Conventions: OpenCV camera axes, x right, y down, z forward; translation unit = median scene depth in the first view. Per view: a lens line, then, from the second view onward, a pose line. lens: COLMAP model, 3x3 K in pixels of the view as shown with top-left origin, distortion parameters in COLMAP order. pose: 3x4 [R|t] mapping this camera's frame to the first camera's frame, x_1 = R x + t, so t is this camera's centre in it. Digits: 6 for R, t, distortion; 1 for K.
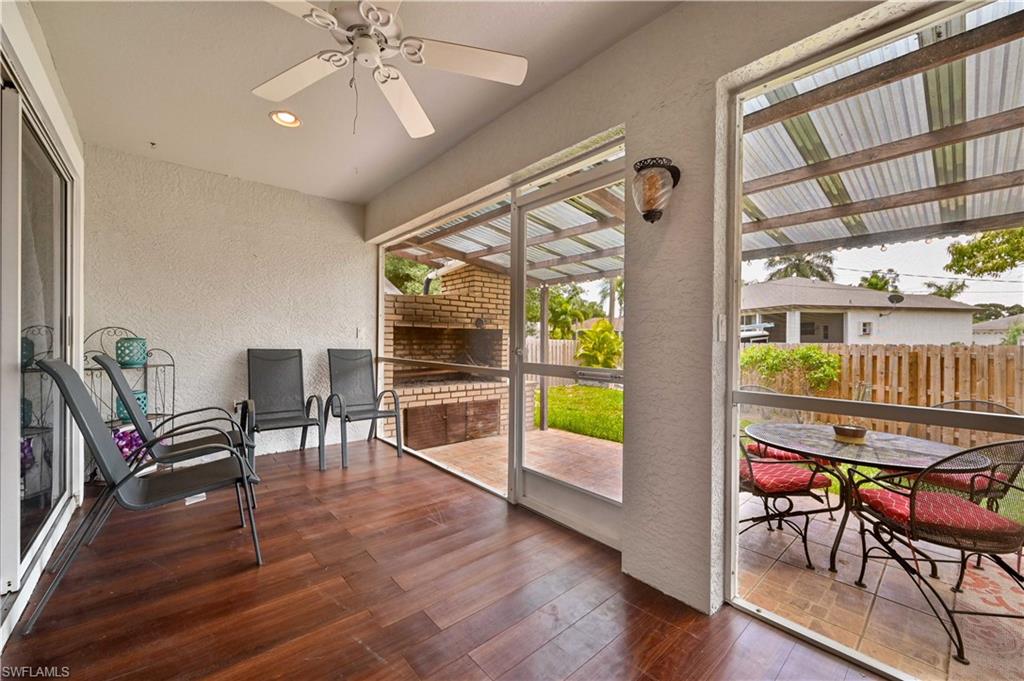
lens RADIAL K [[401.2, 0, 513.5], [0, 401.2, 339.8], [0, 0, 1]] dist [0.000114, 0.000199]
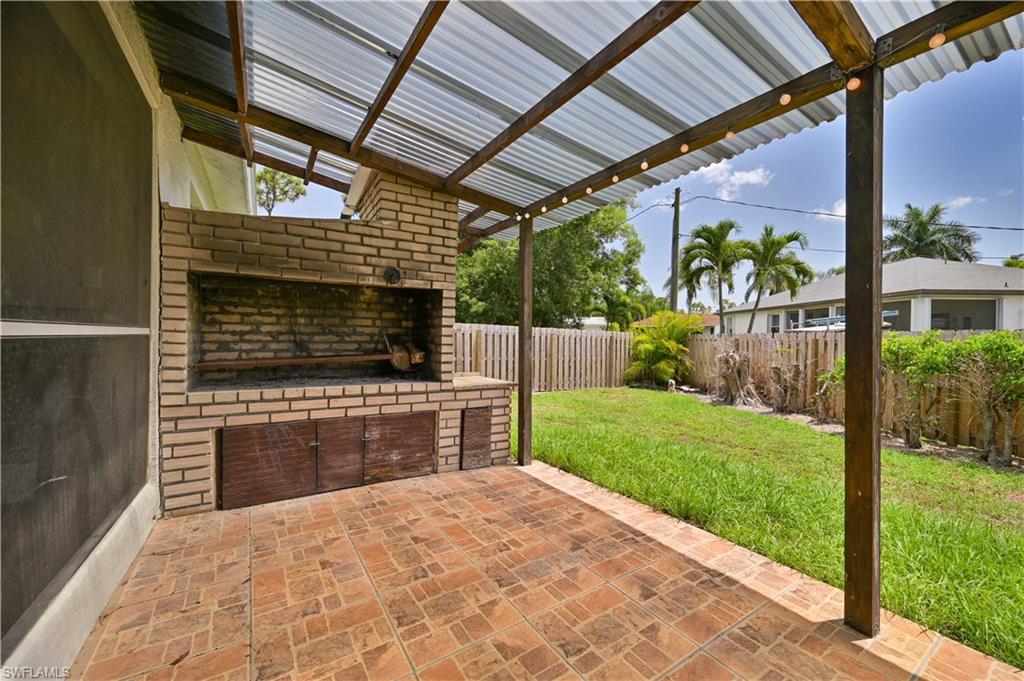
lens RADIAL K [[401.2, 0, 509.6], [0, 401.2, 341.3], [0, 0, 1]] dist [0.000114, 0.000199]
pose [[0.986807, 0.006958, -0.161750, 0.165342], [-0.005451, 0.999938, 0.009761, 0.042544], [0.161808, -0.008750, 0.986783, 0.462746]]
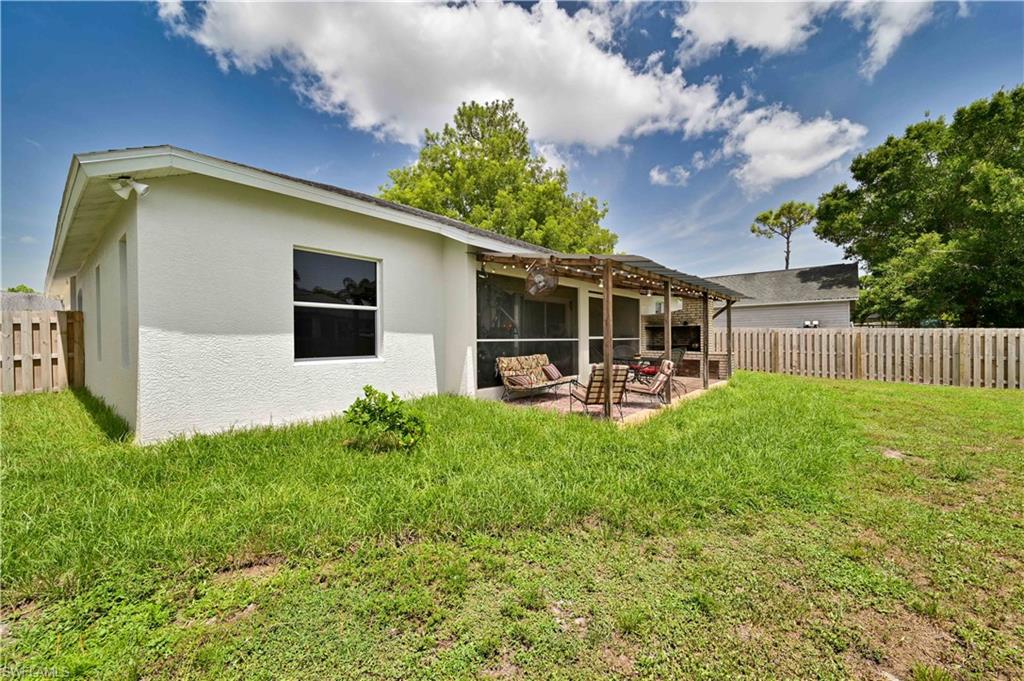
lens RADIAL K [[401.2, 0, 512.1], [0, 401.2, 341.7], [0, 0, 1]] dist [0.000114, 0.000199]
pose [[0.152479, 0.000013, -0.988307, 1.877083], [0.008356, 0.999964, 0.001302, 0.045948], [0.988271, -0.008457, 0.152473, -0.251078]]
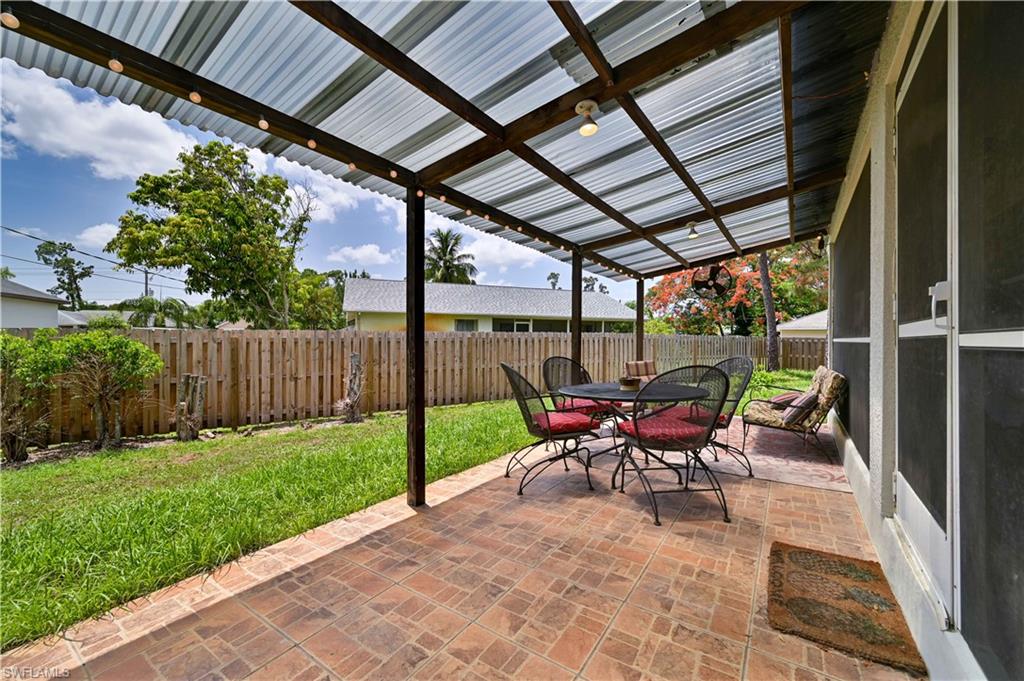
lens RADIAL K [[401.2, 0, 532.5], [0, 401.2, 335.7], [0, 0, 1]] dist [0.000114, 0.000199]
pose [[-0.253211, 0.001181, 0.967410, -0.155543], [0.002463, 0.999997, -0.000576, 0.041216], [-0.967408, 0.002237, -0.253213, 0.777615]]
